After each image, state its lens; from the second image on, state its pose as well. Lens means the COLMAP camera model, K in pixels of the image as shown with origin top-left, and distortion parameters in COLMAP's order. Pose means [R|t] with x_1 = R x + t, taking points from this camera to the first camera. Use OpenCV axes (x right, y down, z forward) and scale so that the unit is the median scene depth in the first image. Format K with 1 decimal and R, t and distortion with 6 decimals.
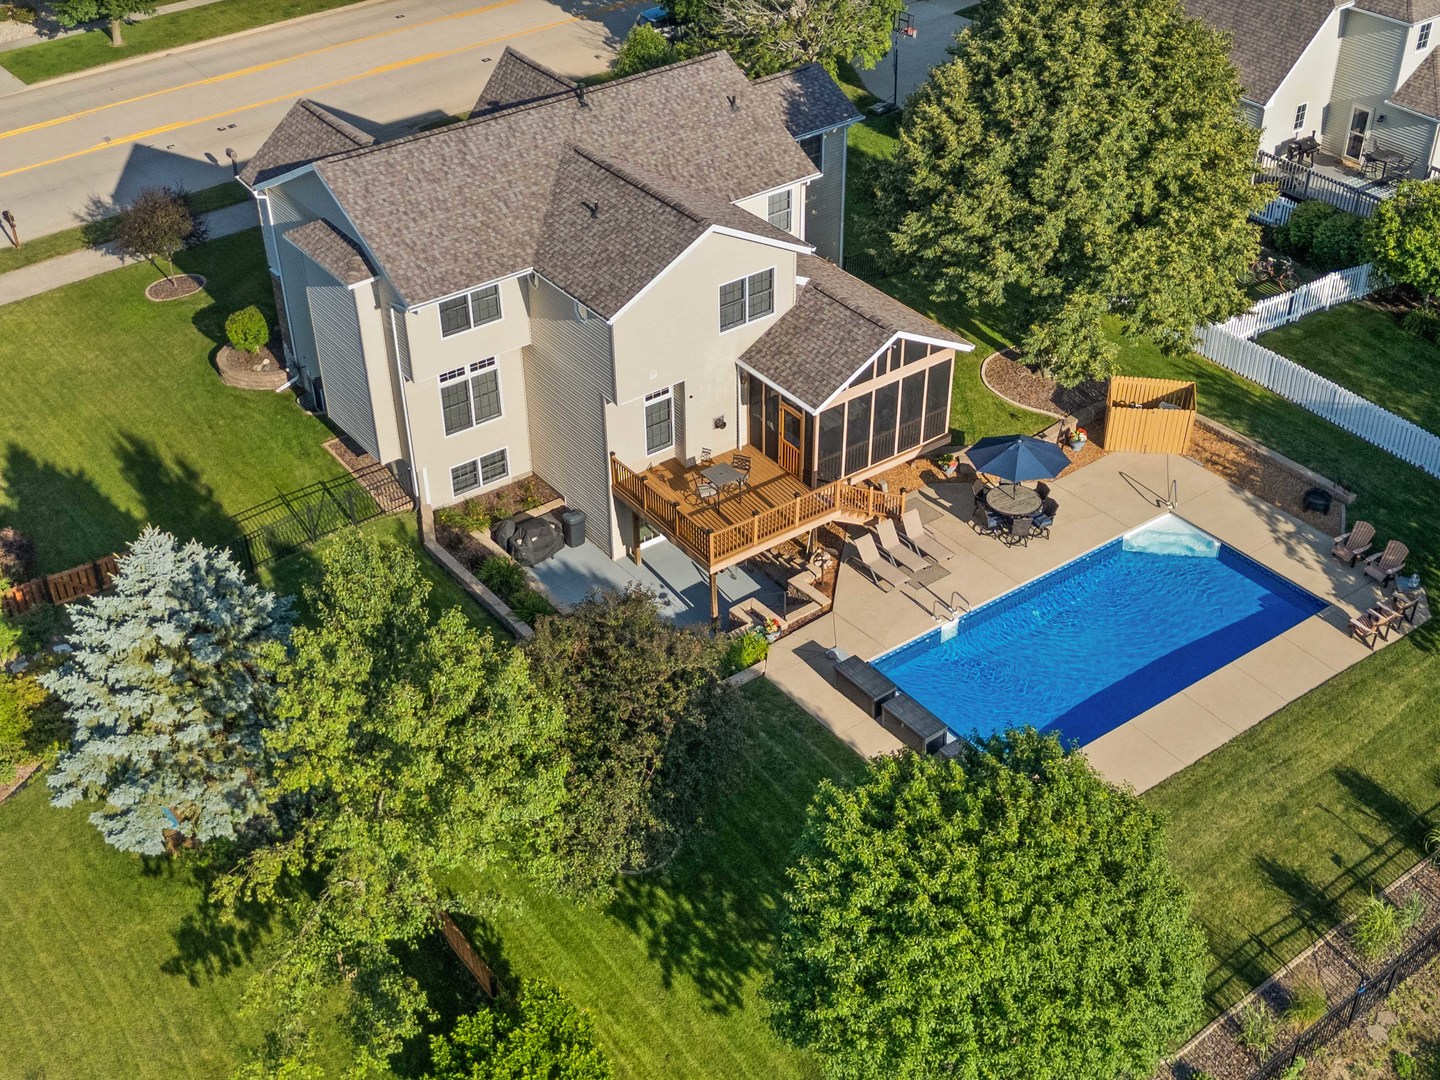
lens RADIAL K [[1772.7, 0, 720.0], [0, 1772.7, 540.0], [0, 0, 1]] dist [0.027492, 0.015550]
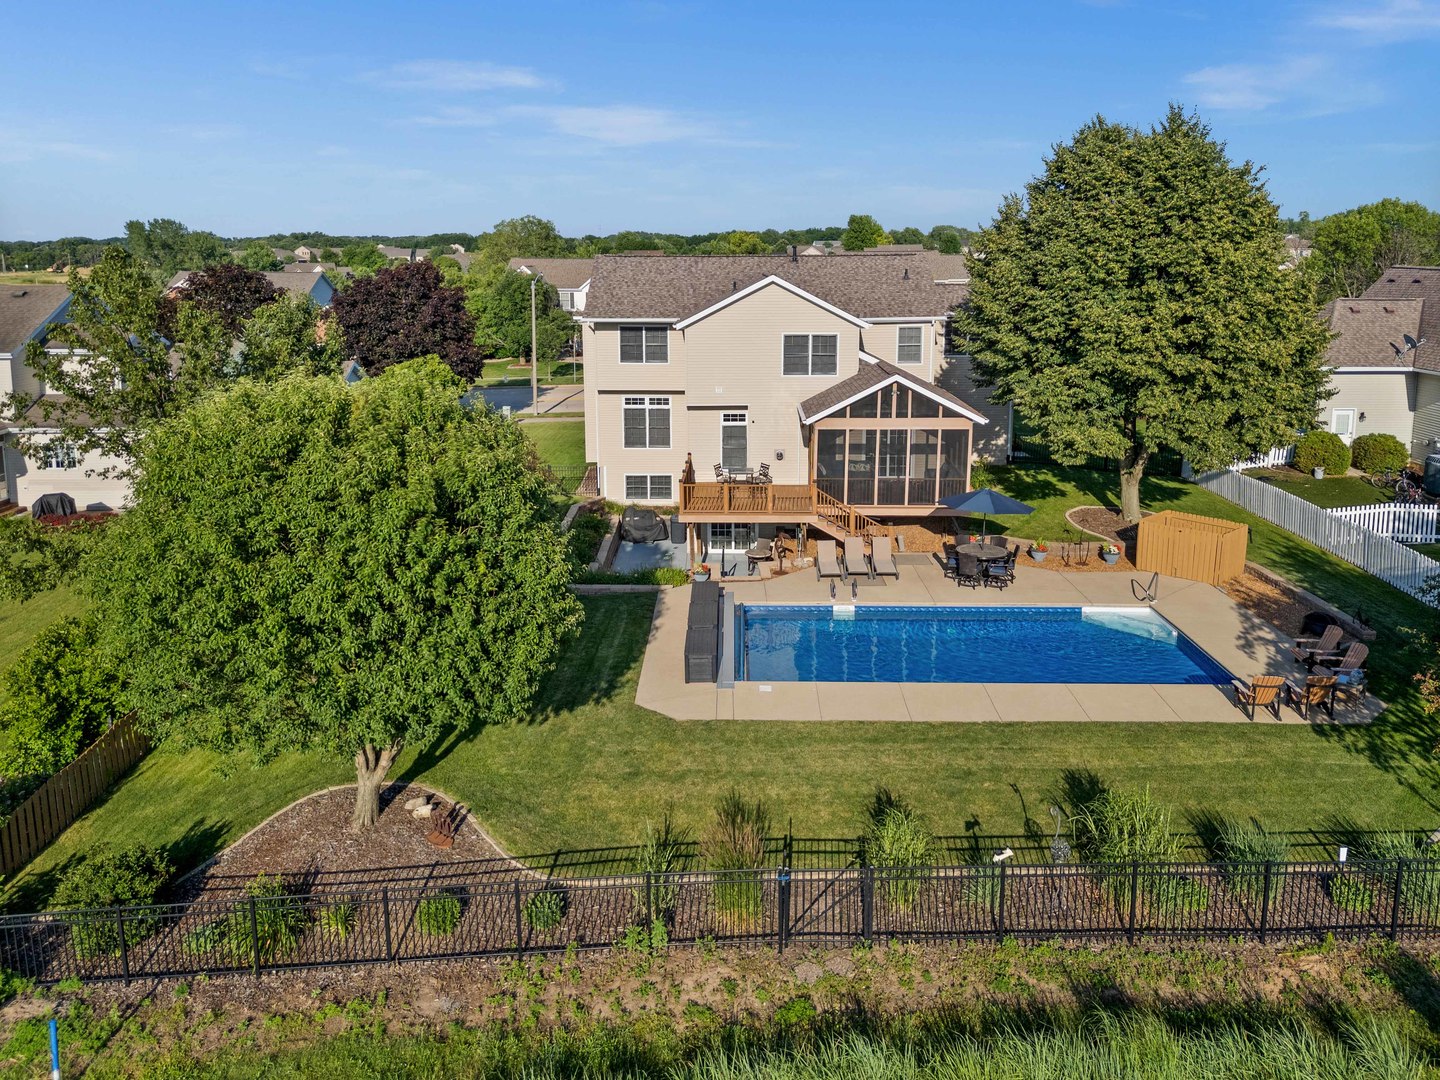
lens RADIAL K [[1073.9, 0, 743.1], [0, 1073.9, 443.3], [0, 0, 1]] dist [0.129061, -0.133856]
pose [[0.810561, 0.116109, -0.574029, 0.422984], [-0.345133, 0.886570, -0.308020, 0.173476], [0.473154, 0.447785, 0.758692, 0.421921]]
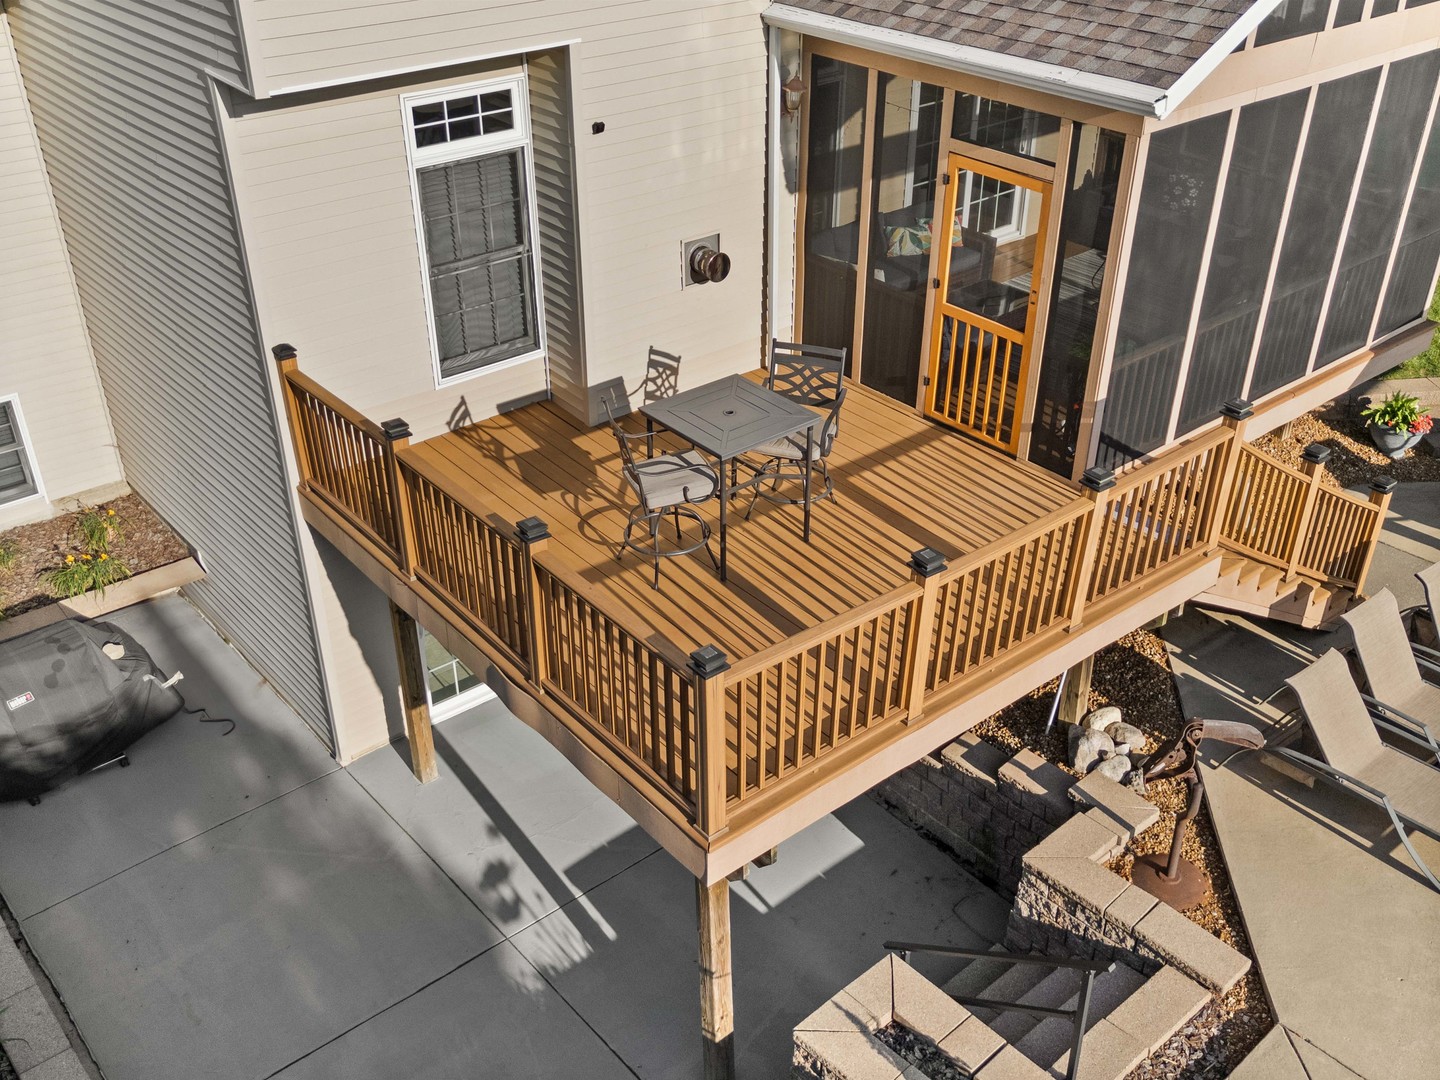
lens RADIAL K [[1357.7, 0, 720.0], [0, 1357.7, 540.0], [0, 0, 1]] dist [0.015114, 0.004176]
pose [[0.998062, -0.020923, 0.058598, -0.011473], [0.025218, 0.996973, -0.073540, -0.006832], [-0.056882, 0.074875, 0.995569, 0.813384]]
